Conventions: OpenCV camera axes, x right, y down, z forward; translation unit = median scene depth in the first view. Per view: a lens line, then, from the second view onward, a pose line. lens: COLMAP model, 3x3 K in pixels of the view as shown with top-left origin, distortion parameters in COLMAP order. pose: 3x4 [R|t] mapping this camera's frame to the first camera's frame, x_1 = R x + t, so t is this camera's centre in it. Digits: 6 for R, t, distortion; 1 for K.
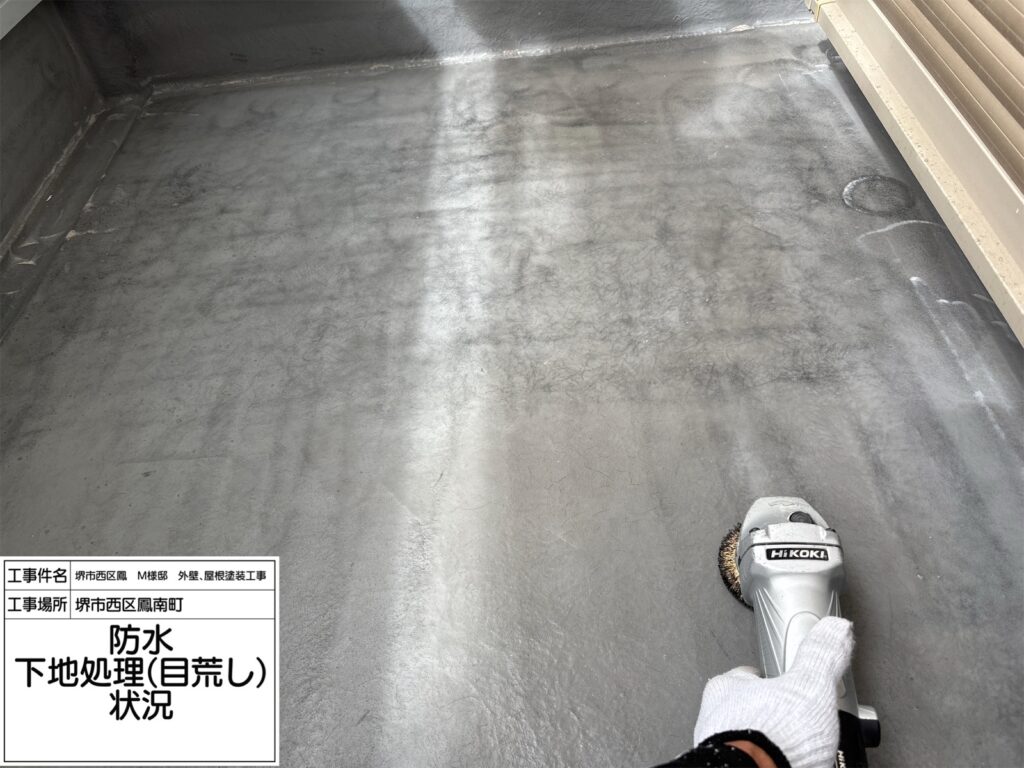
lens RADIAL K [[738.3, 0, 512.0], [0, 738.3, 391.4], [0, 0, 1]] dist [0.123326, -0.253857]
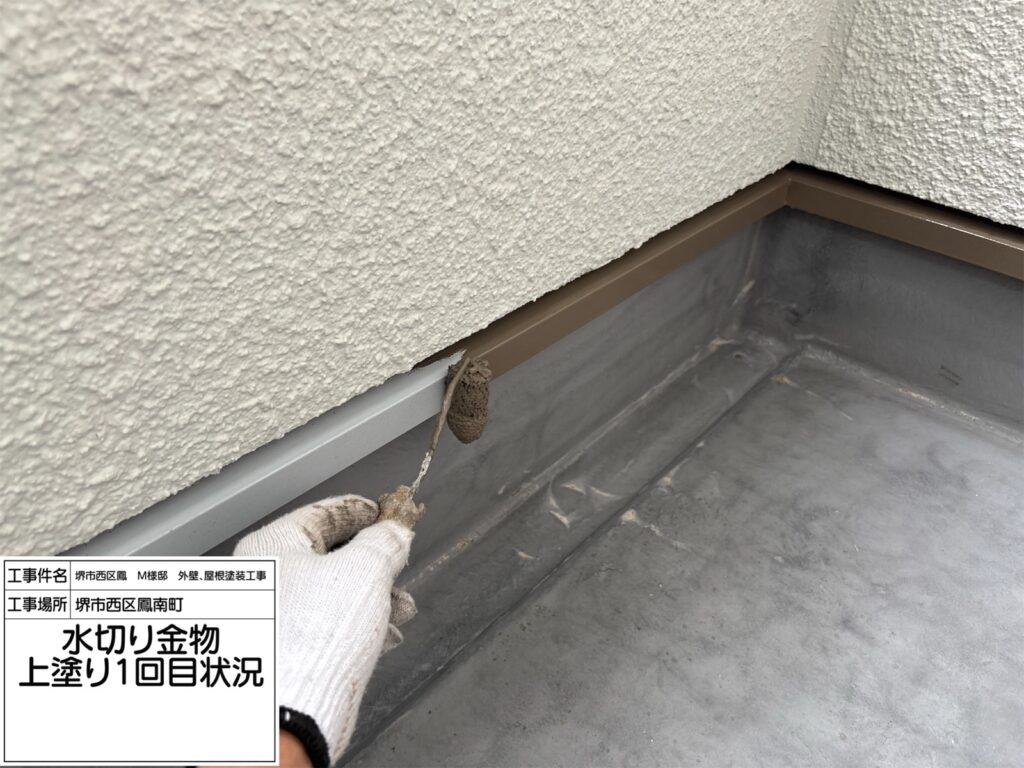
lens RADIAL K [[738.3, 0, 512.0], [0, 738.3, 391.4], [0, 0, 1]] dist [0.123326, -0.253857]
pose [[0.721873, 0.485098, -0.493537, -0.346730], [-0.565773, 0.824380, -0.017246, -0.215310], [0.398496, 0.291679, 0.869554, 0.265048]]
